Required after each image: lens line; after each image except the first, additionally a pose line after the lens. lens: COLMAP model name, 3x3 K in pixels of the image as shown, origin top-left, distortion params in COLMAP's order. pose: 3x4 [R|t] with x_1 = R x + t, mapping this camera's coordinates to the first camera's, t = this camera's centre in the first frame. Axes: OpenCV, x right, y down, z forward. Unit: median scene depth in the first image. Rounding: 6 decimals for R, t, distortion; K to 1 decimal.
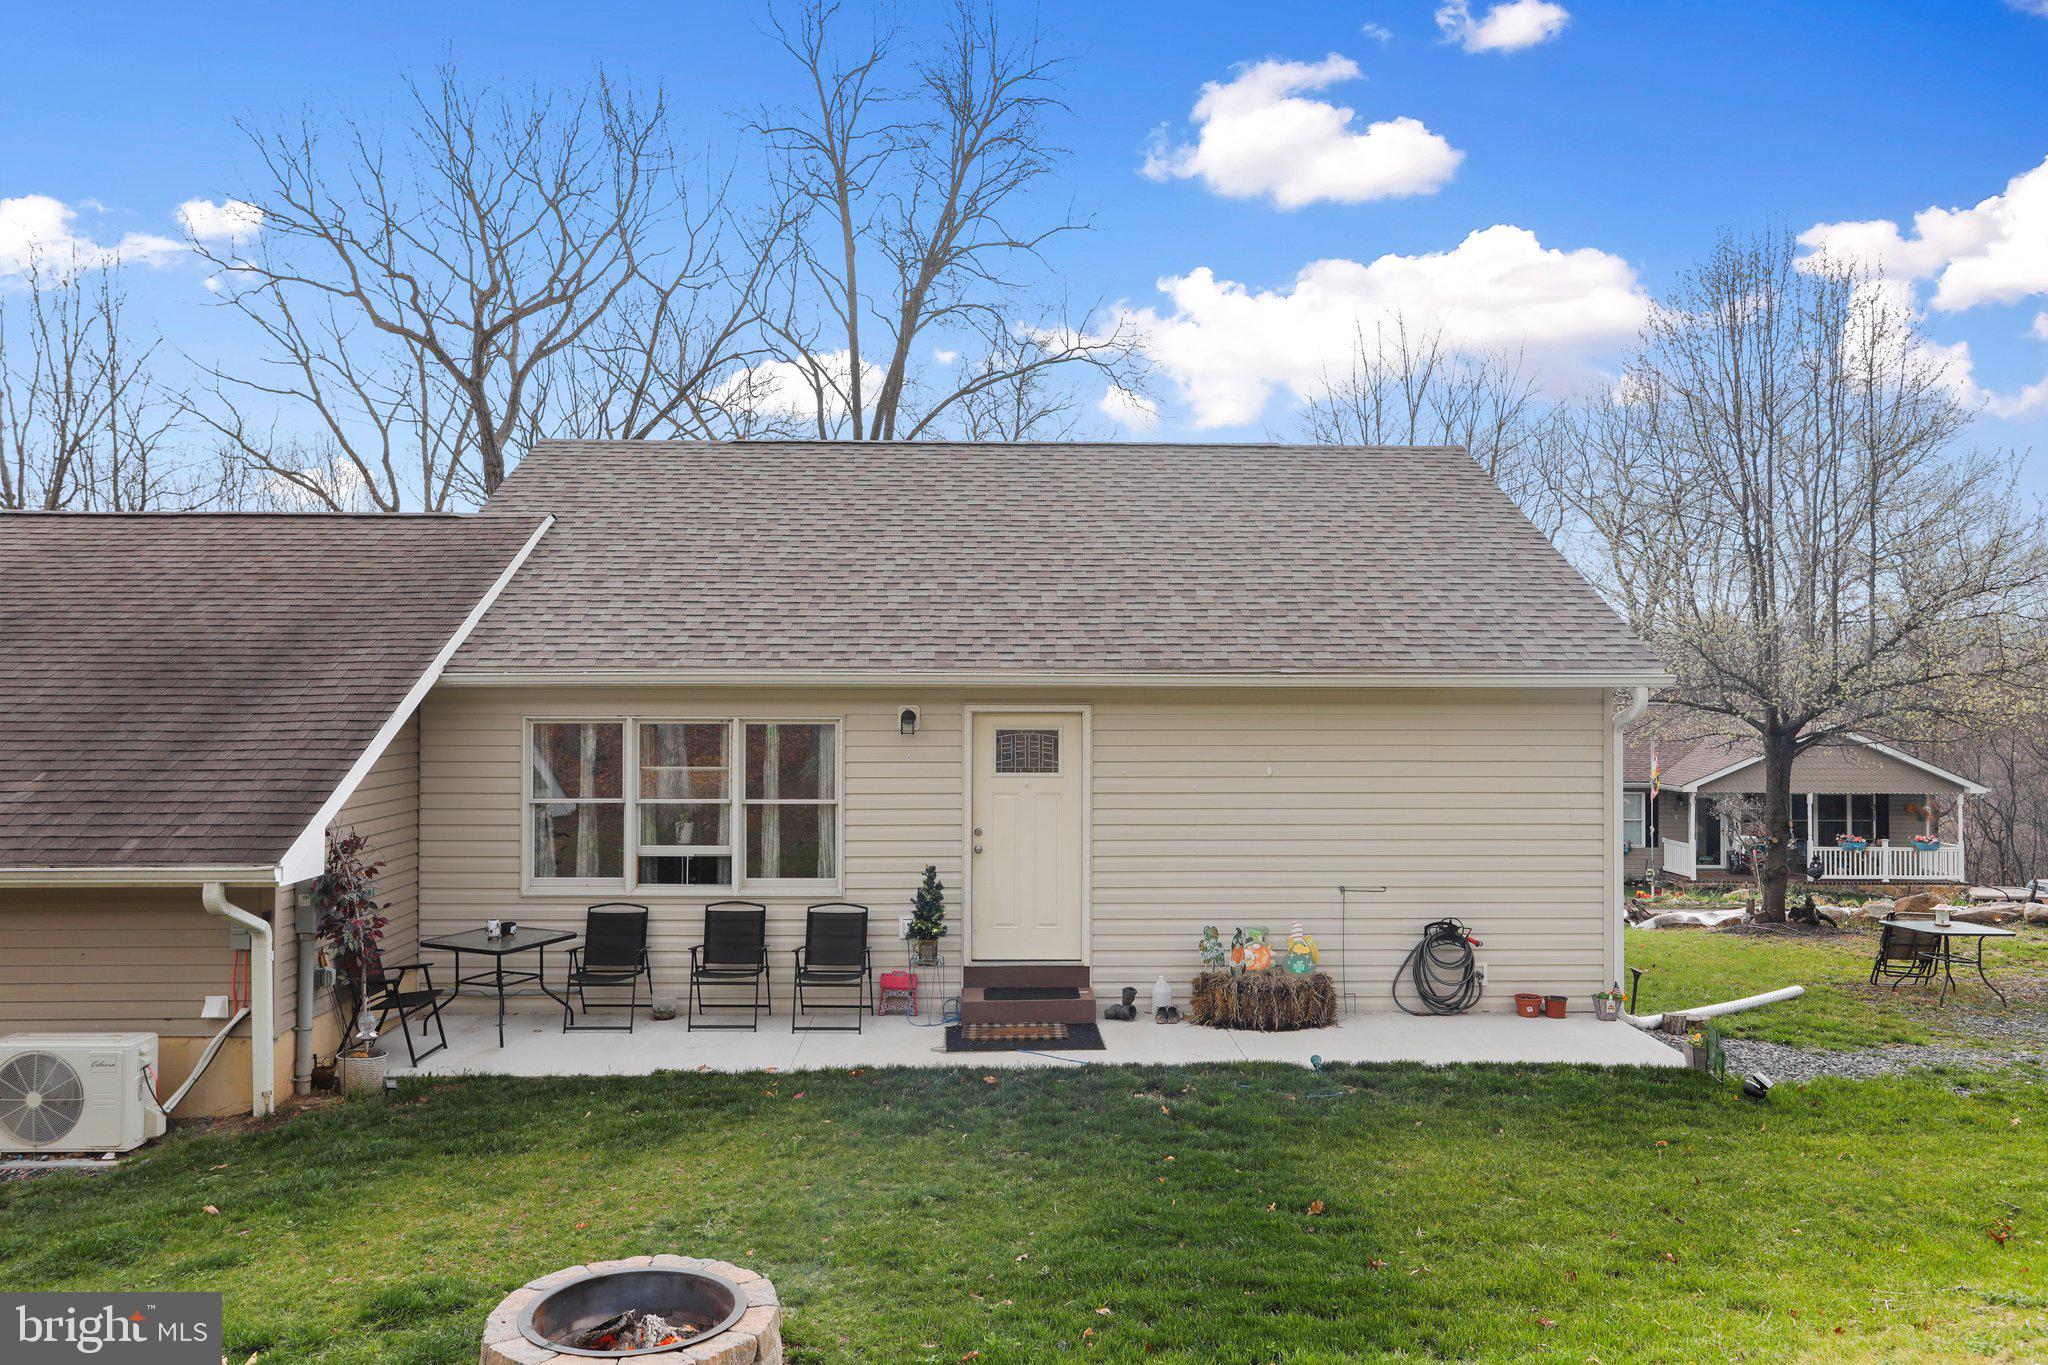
lens RADIAL K [[1556.3, 0, 1035.7], [0, 1556.3, 680.0], [0, 0, 1]] dist [0.001354, 0.006179]
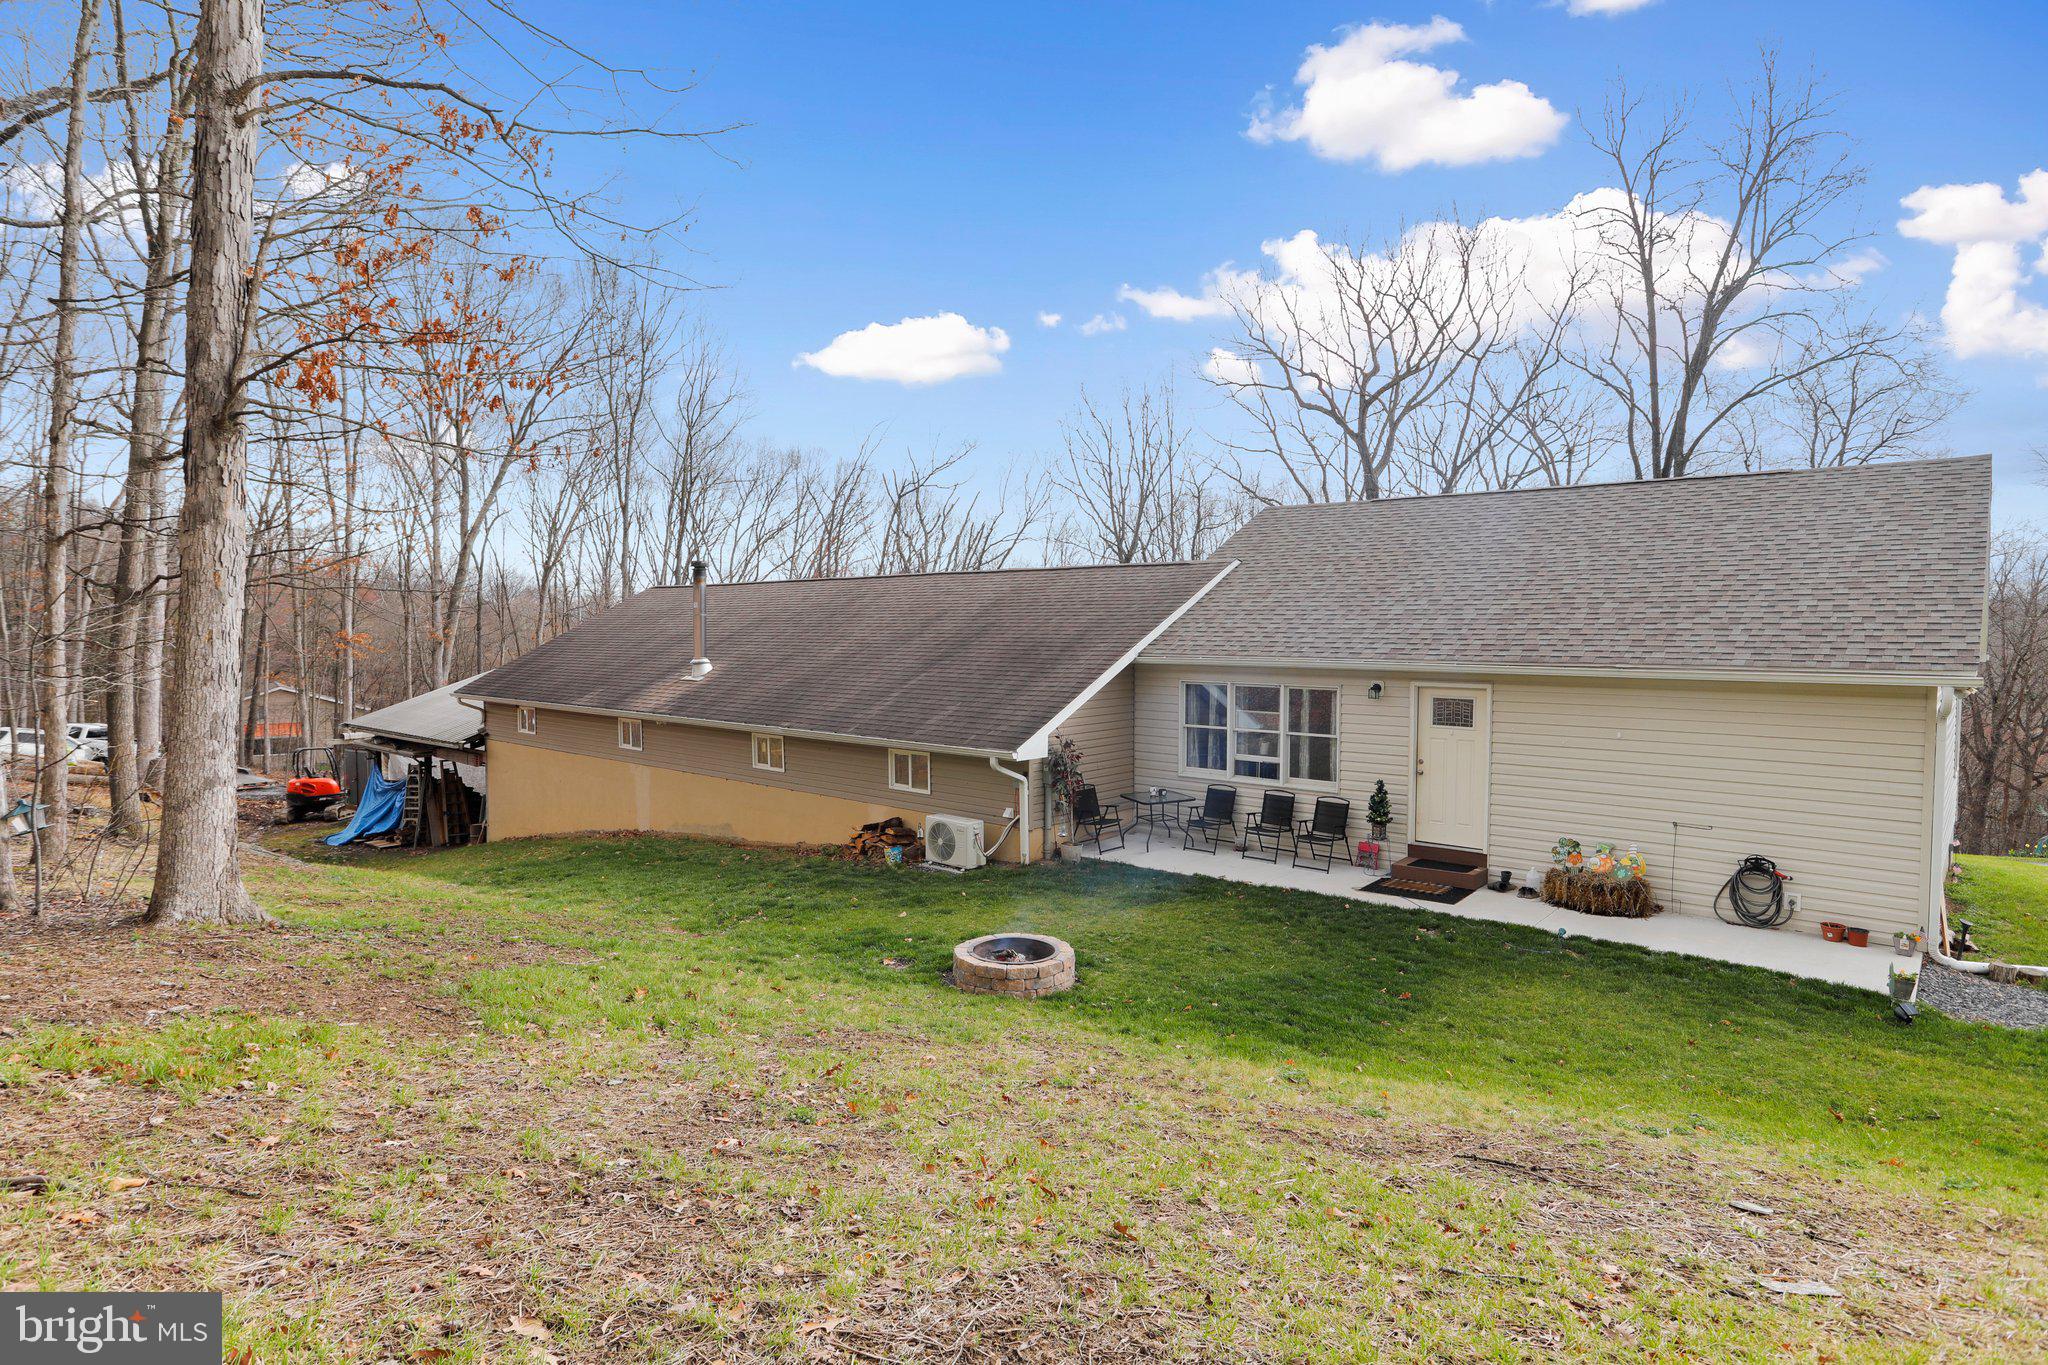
lens RADIAL K [[1151.3, 0, 1007.9], [0, 1151.3, 667.2], [0, 0, 1]] dist [-0.052294, 0.045426]
pose [[0.723243, 0.027020, -0.690065, 0.471353], [0.006520, 0.998923, 0.045947, -0.056158], [0.690563, -0.037730, 0.722287, -0.133845]]
